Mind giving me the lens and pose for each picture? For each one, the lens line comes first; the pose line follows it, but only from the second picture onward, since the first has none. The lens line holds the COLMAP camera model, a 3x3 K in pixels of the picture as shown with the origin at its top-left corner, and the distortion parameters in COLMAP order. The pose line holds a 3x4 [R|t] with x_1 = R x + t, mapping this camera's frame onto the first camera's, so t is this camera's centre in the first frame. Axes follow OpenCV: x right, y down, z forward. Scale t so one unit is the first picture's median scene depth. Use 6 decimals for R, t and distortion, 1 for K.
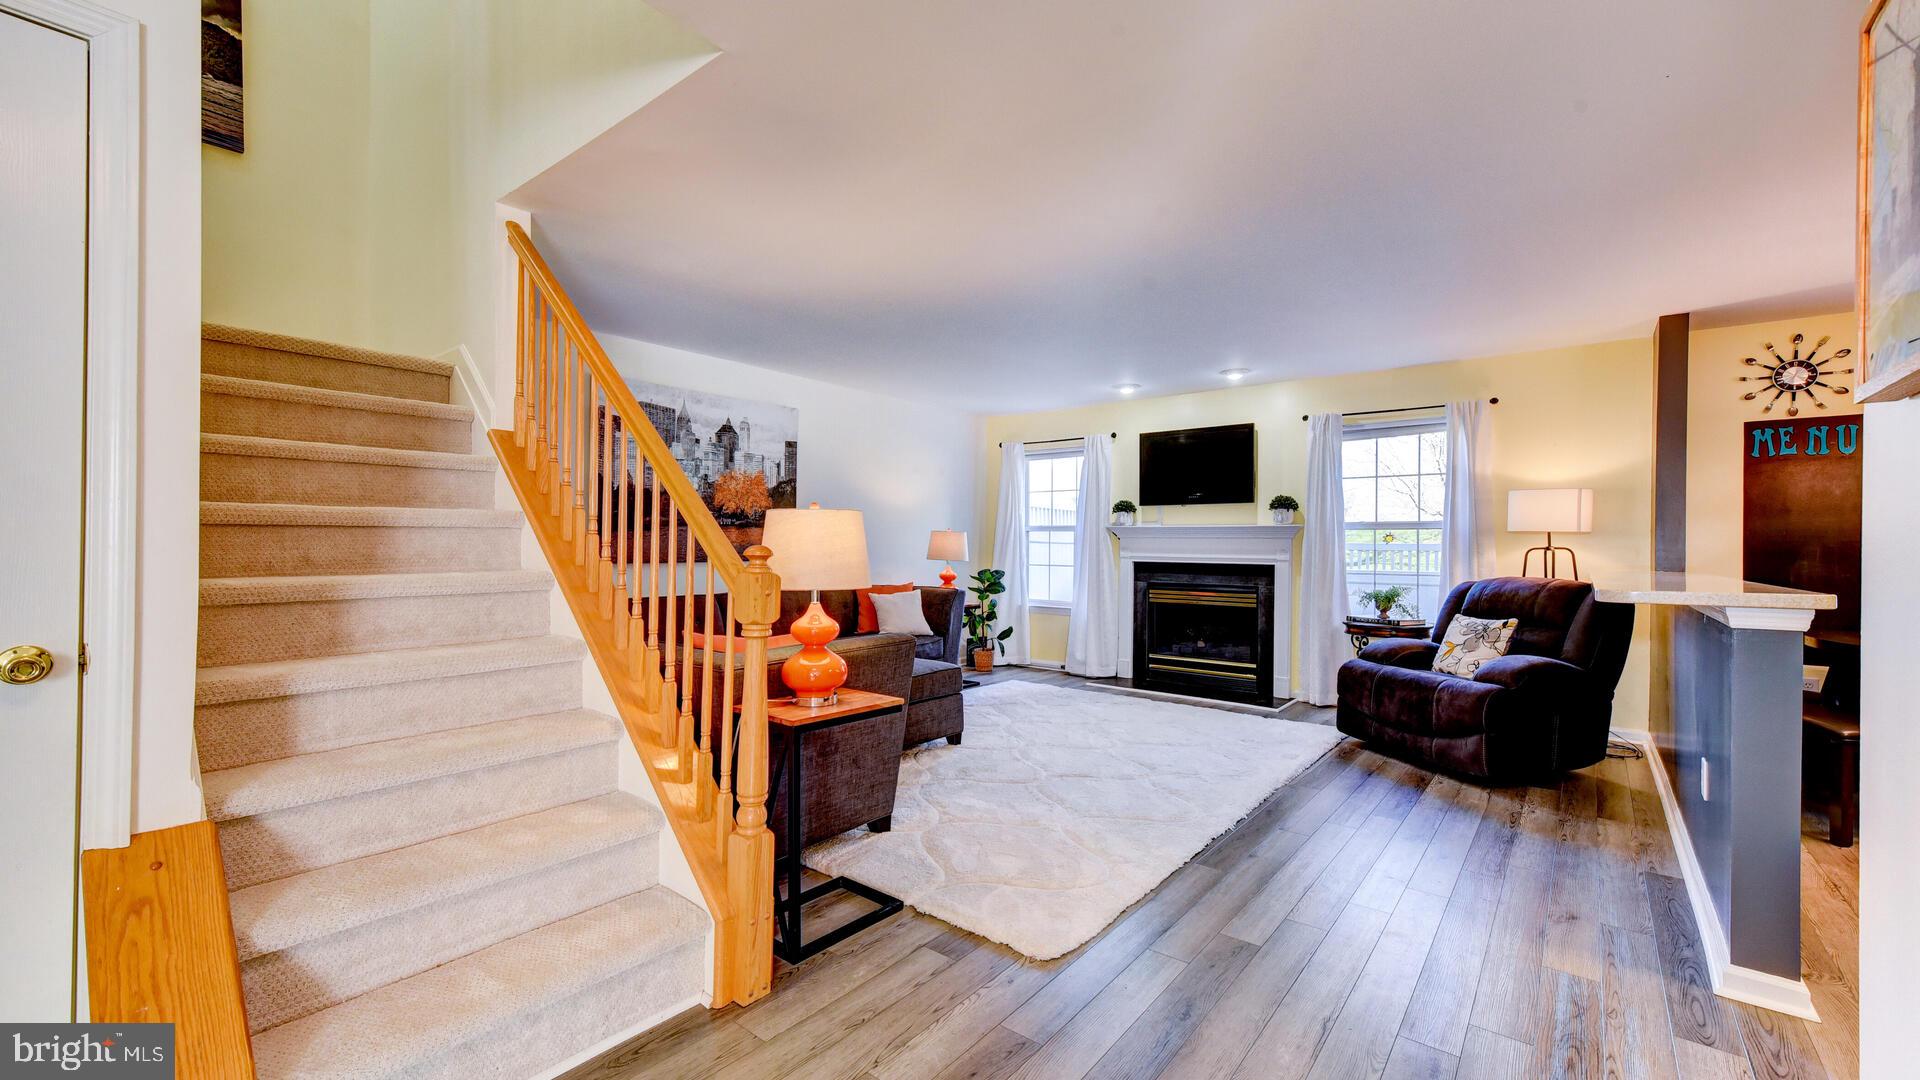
lens RADIAL K [[766.5, 0, 966.1], [0, 766.5, 546.3], [0, 0, 1]] dist [0.005217, -0.000389]
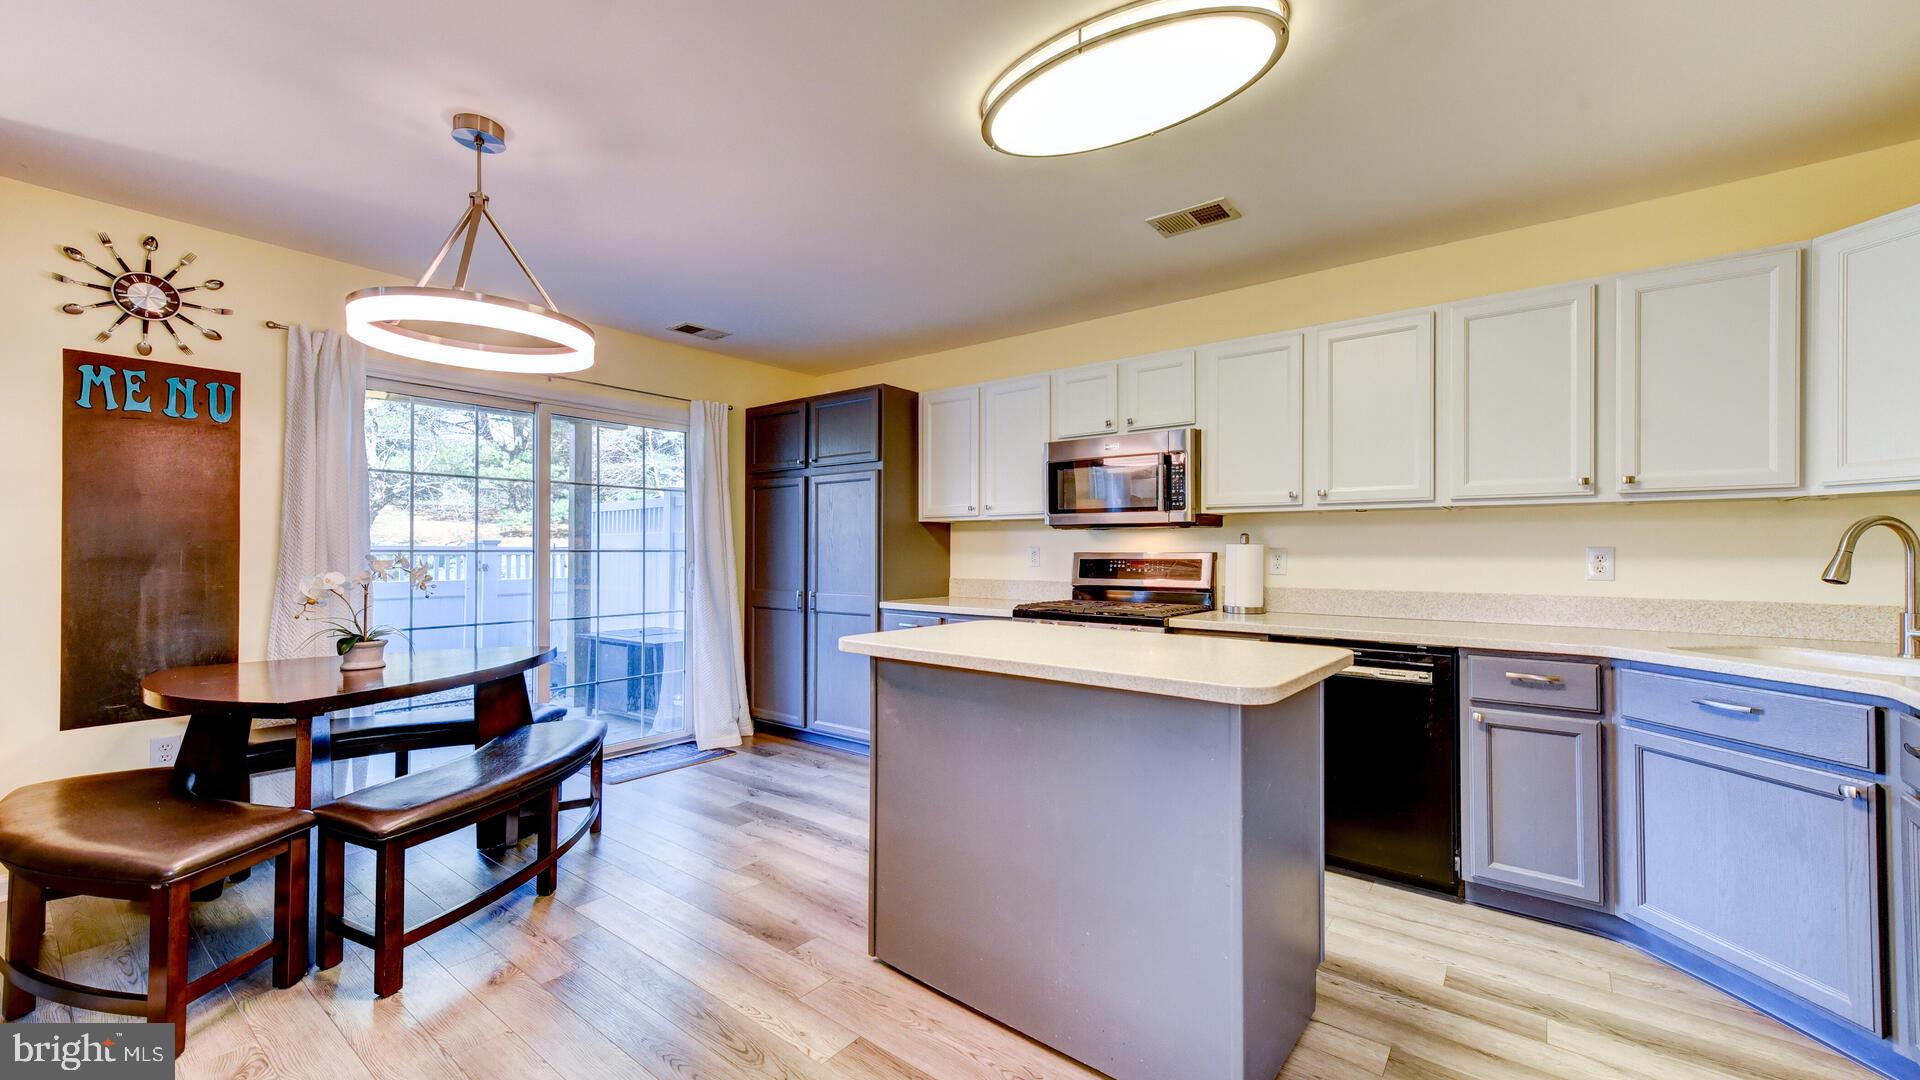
lens RADIAL K [[746.5, 0, 965.3], [0, 746.5, 549.3], [0, 0, 1]] dist [0.017528, -0.000890]
pose [[-0.011337, -0.002567, 0.999932, 0.355995], [-0.002162, 0.999994, 0.002543, -0.001603], [-0.999933, -0.002133, -0.011342, 0.257614]]
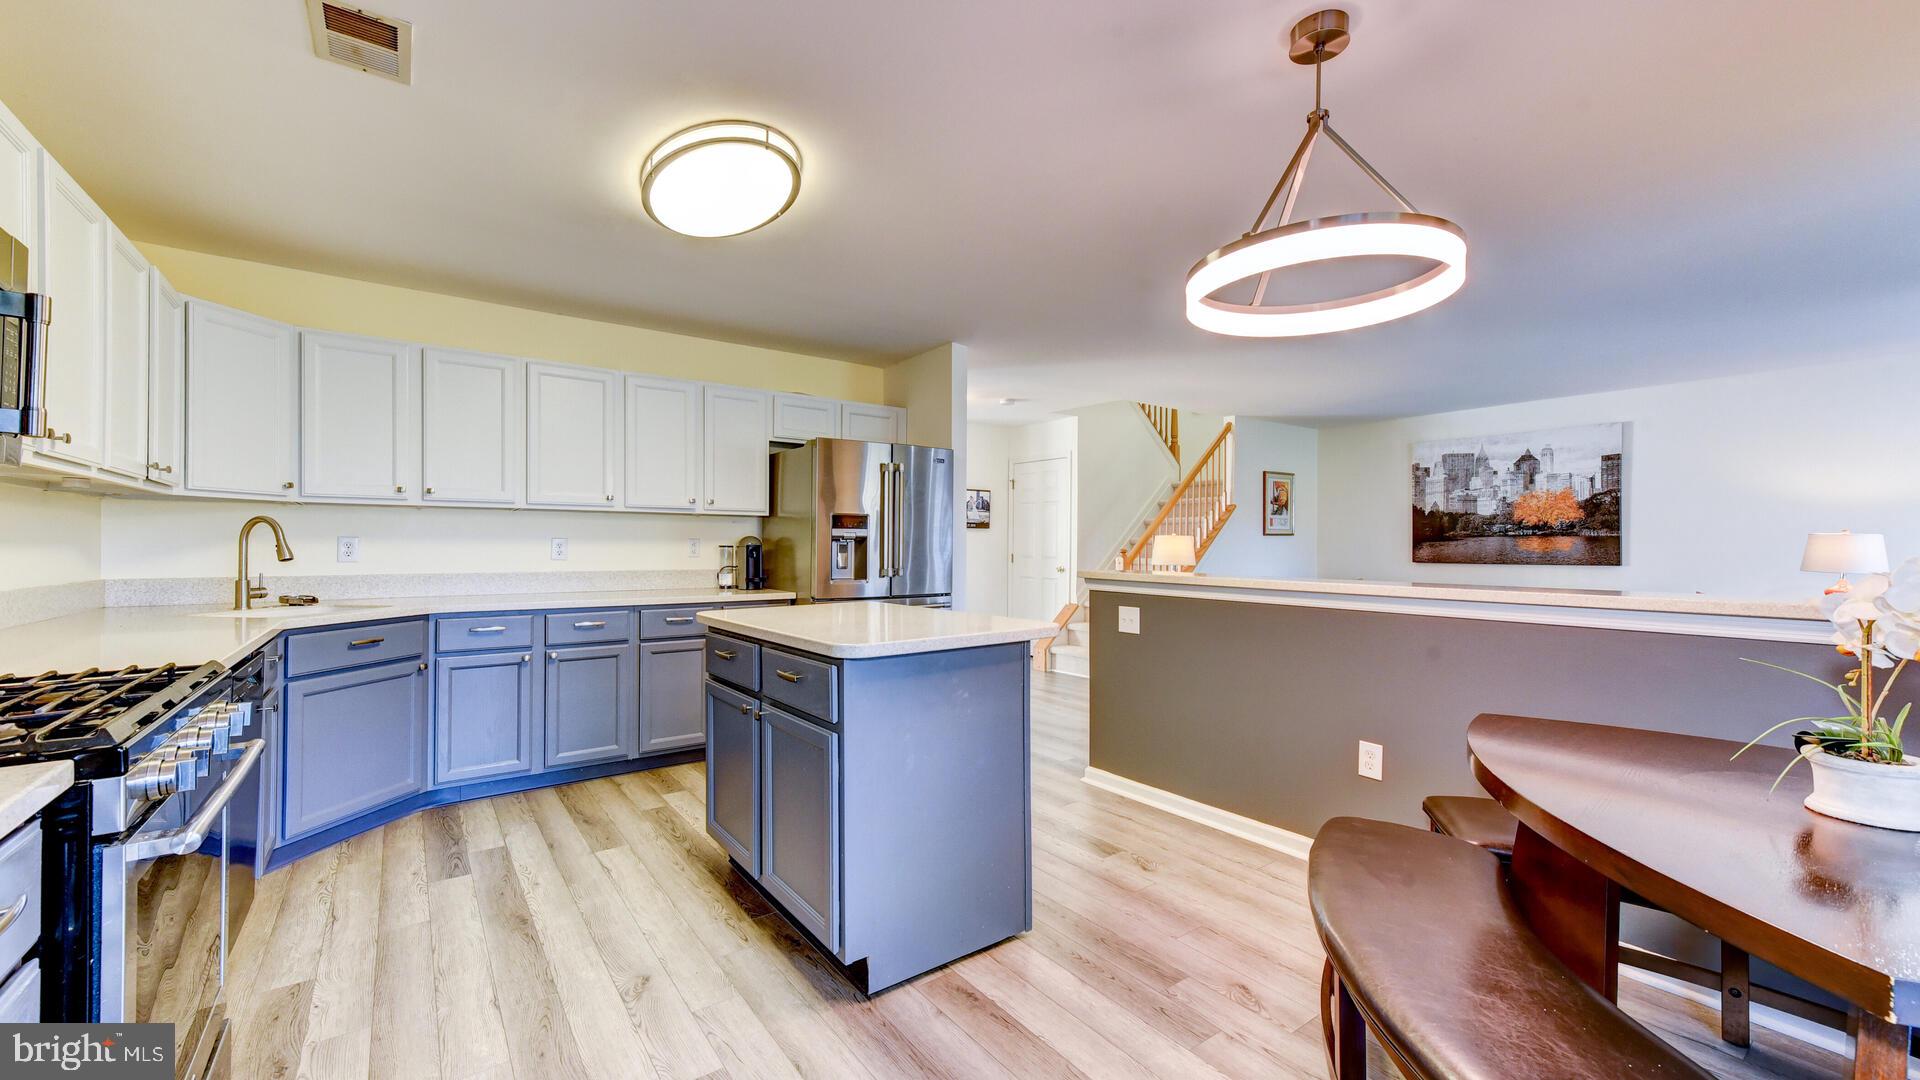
lens RADIAL K [[746.5, 0, 962.1], [0, 746.5, 545.7], [0, 0, 1]] dist [0.017528, -0.000890]
pose [[-0.251847, -0.007678, -0.967737, 1.253248], [-0.007158, 0.999956, -0.006071, 0.004002], [0.967741, 0.005398, -0.251891, 0.478591]]
